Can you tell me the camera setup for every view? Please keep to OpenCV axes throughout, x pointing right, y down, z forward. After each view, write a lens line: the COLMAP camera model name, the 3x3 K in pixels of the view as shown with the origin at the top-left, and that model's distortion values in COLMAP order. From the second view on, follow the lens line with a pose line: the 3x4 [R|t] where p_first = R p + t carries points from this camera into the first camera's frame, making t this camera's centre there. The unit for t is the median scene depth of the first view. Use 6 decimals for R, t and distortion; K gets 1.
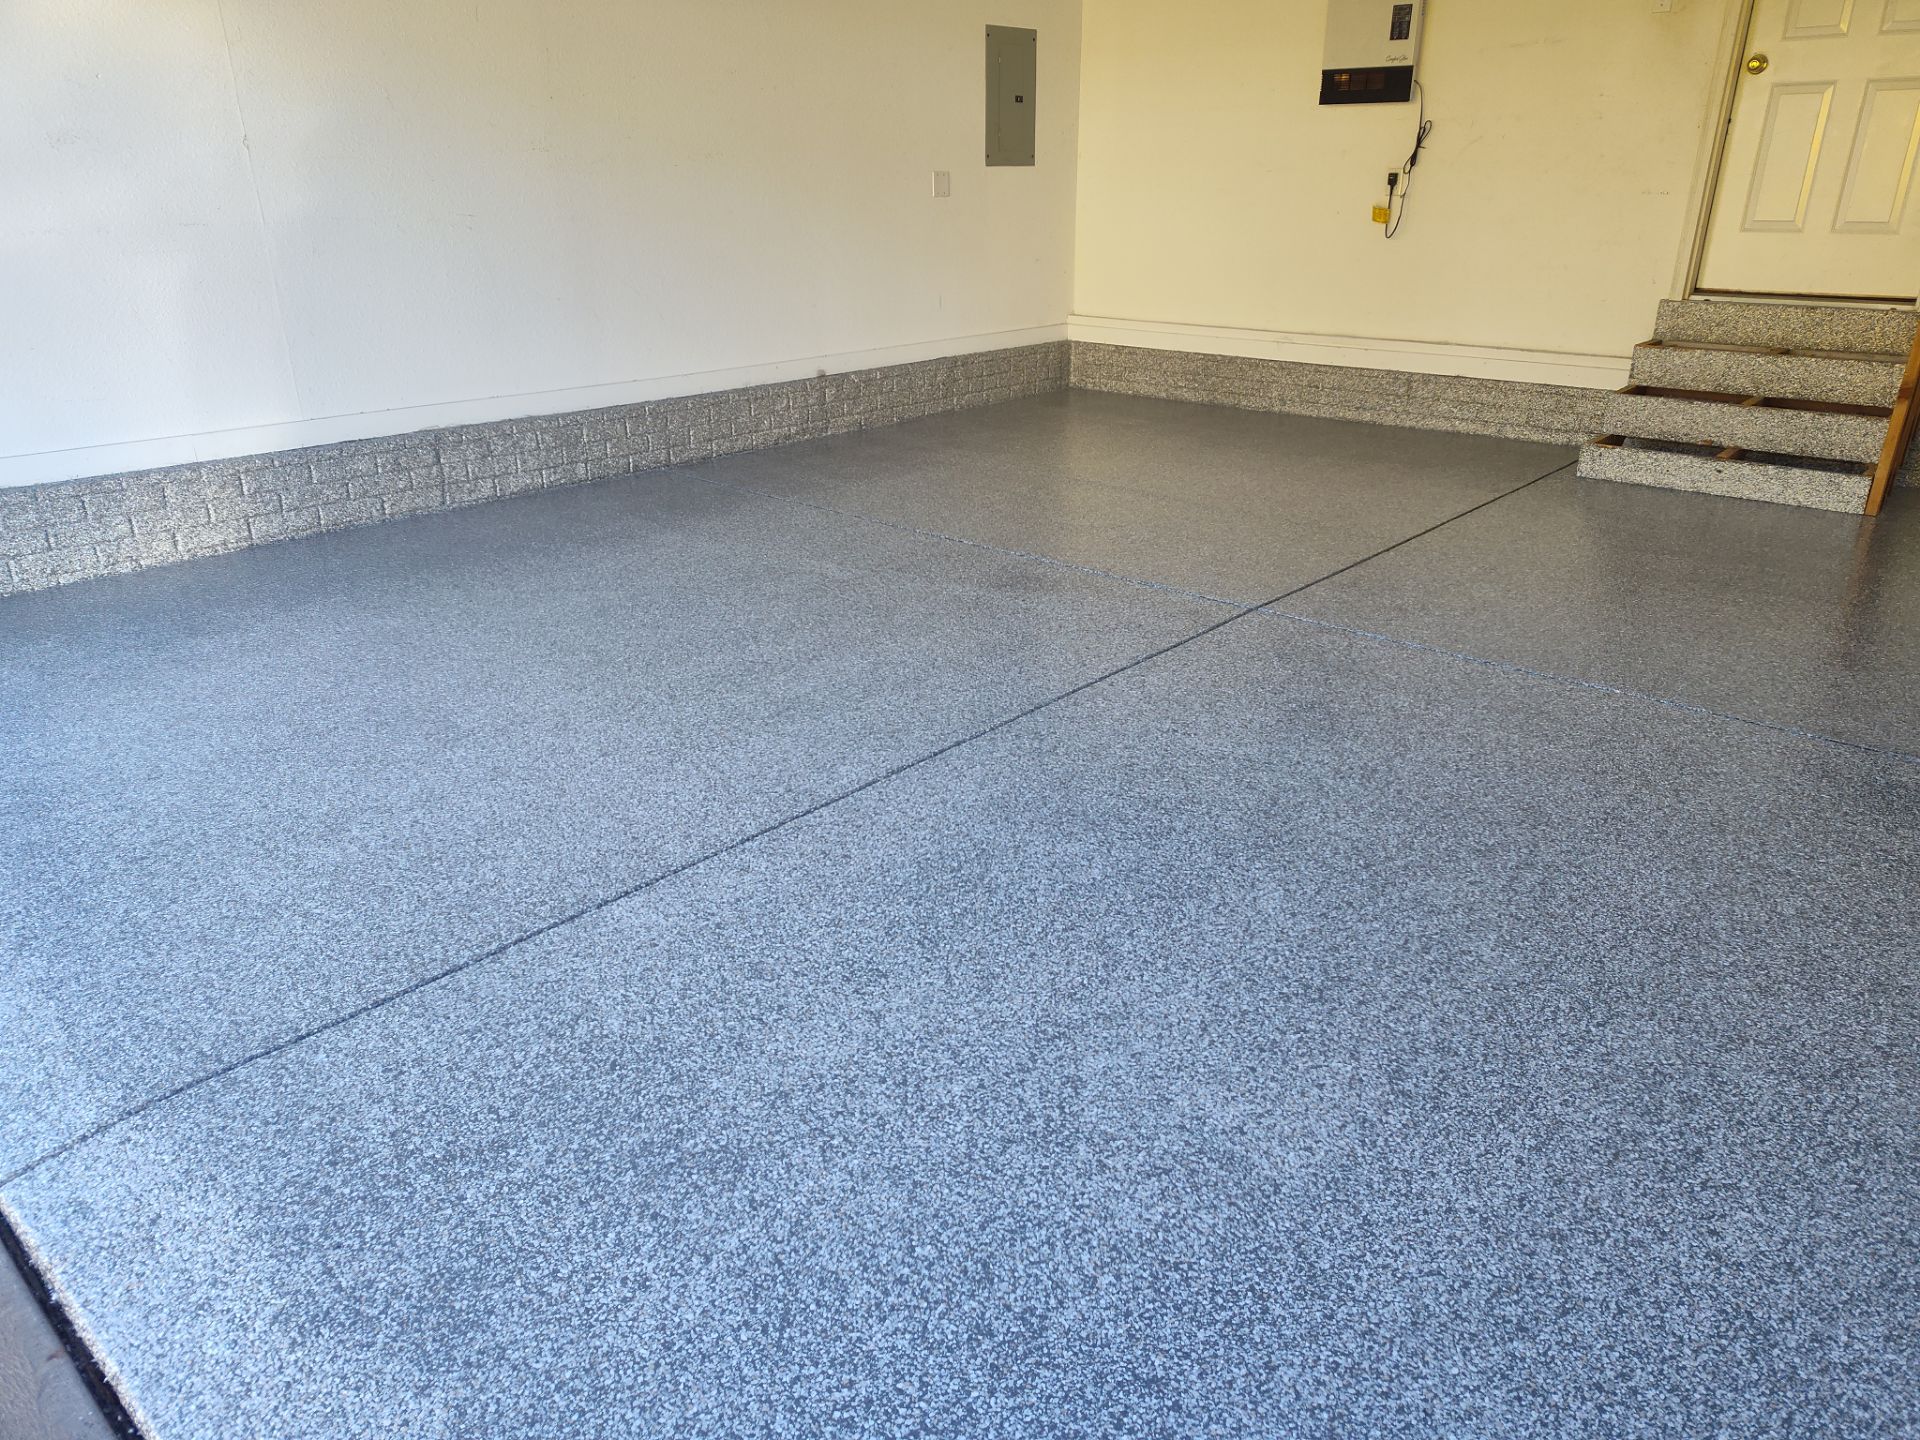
lens RADIAL K [[1292.5, 0, 967.2], [0, 1292.5, 716.9], [0, 0, 1]] dist [0.071816, -0.075887]
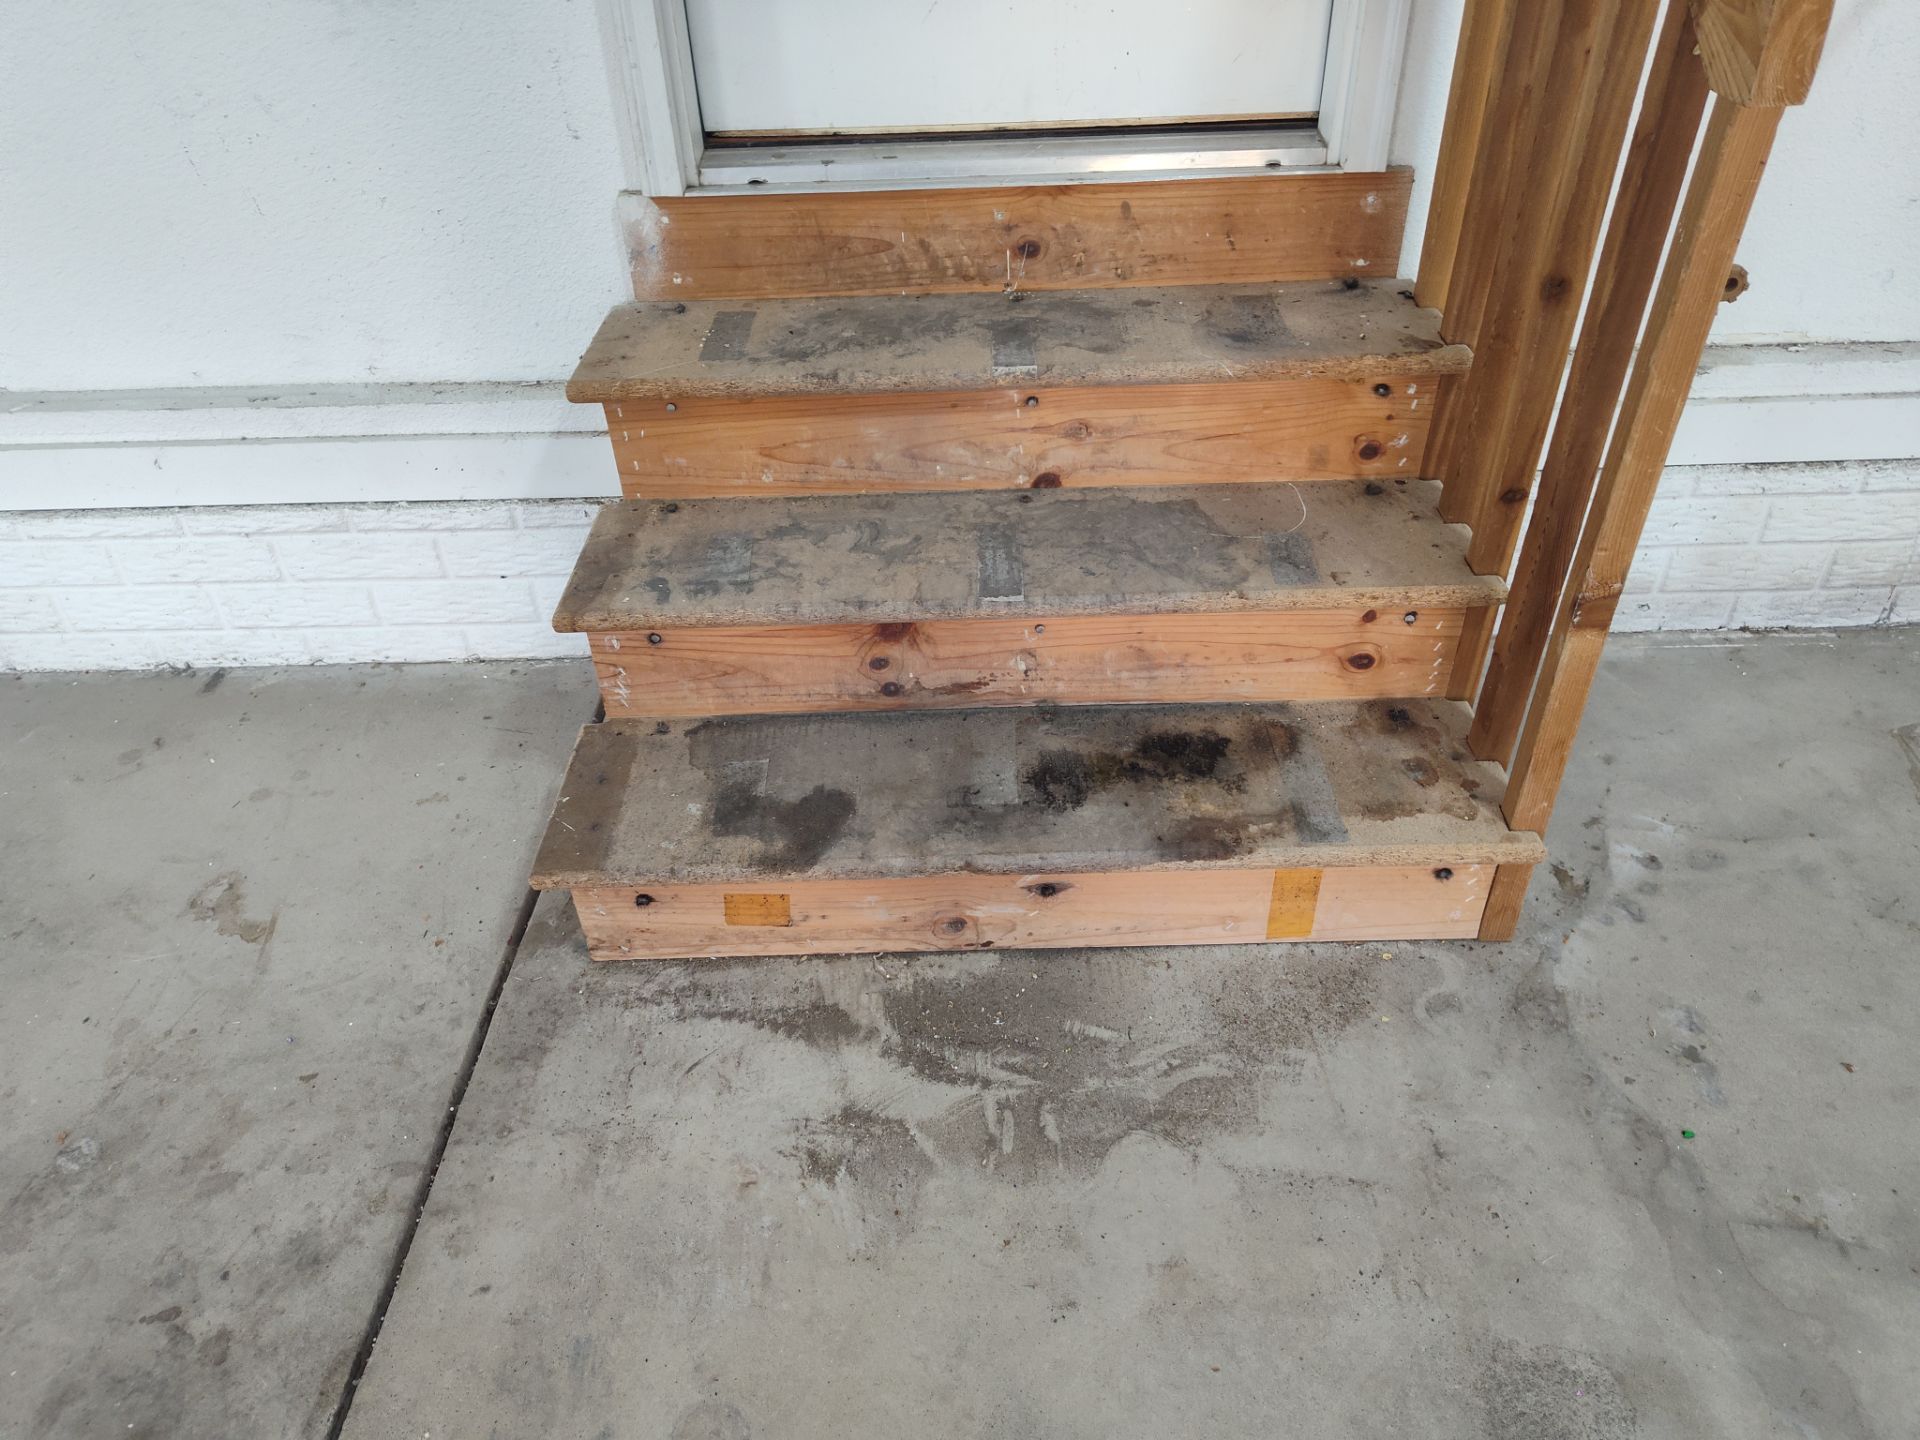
lens RADIAL K [[1319.9, 0, 960.0], [0, 1319.9, 720.0], [0, 0, 1]] dist [0.059594, 0.002104]
pose [[0.745895, -0.420001, 0.516953, 0.387416], [0.285554, 0.902830, 0.321491, -0.292052], [-0.601747, -0.092180, 0.793349, 0.715203]]
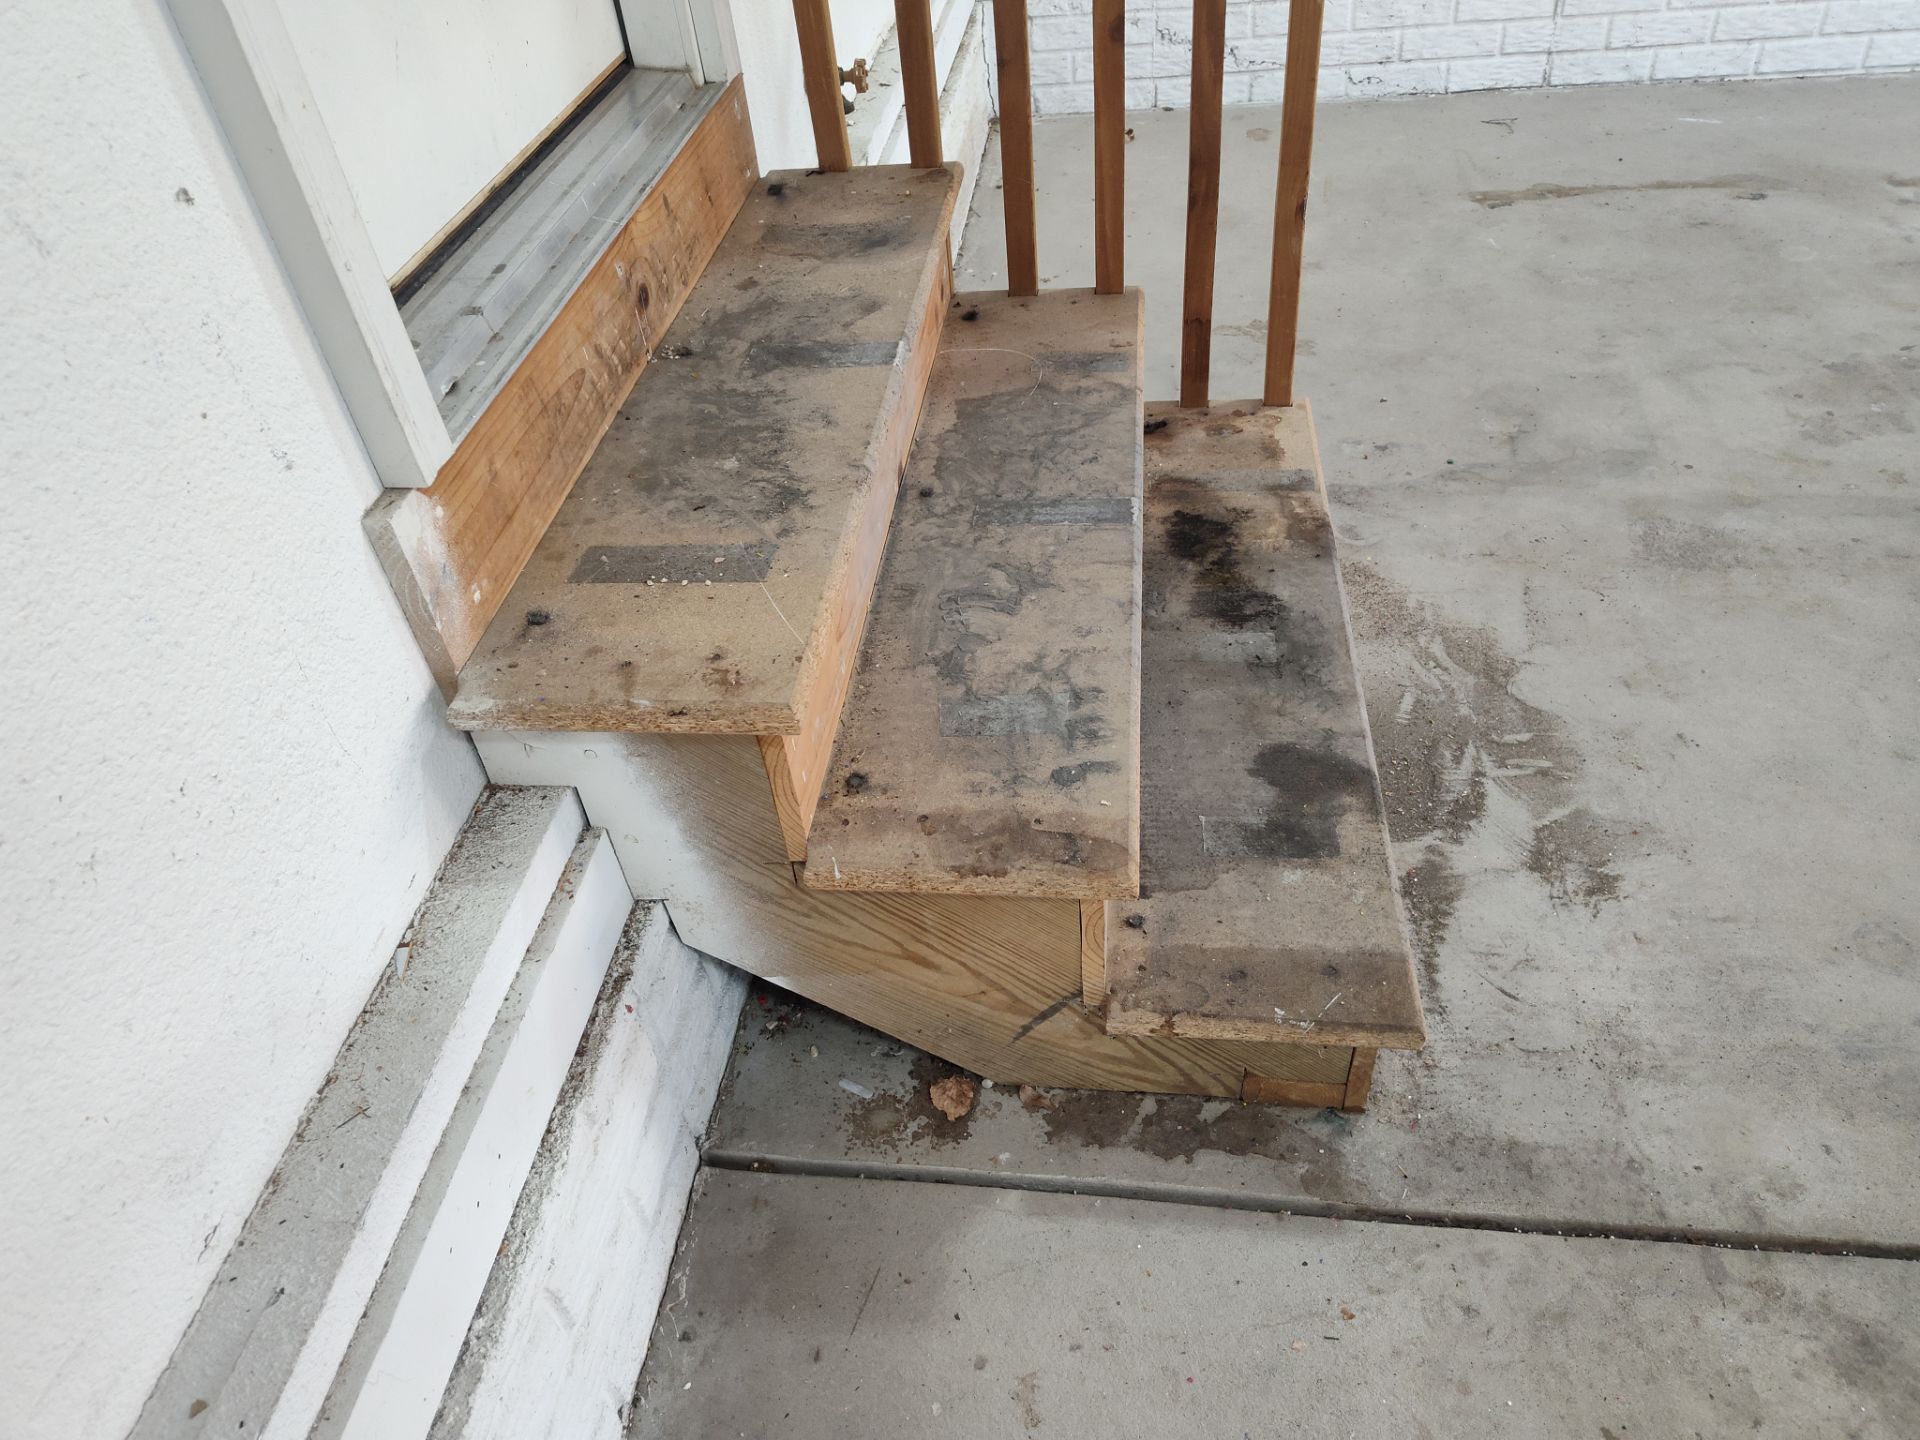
lens RADIAL K [[1292.5, 0, 967.2], [0, 1292.5, 716.9], [0, 0, 1]] dist [0.071816, -0.075887]
pose [[-0.578618, -0.504368, 0.640948, 0.384287], [0.391594, 0.517556, 0.760783, -0.405969], [-0.715441, 0.691194, -0.101960, 1.003398]]
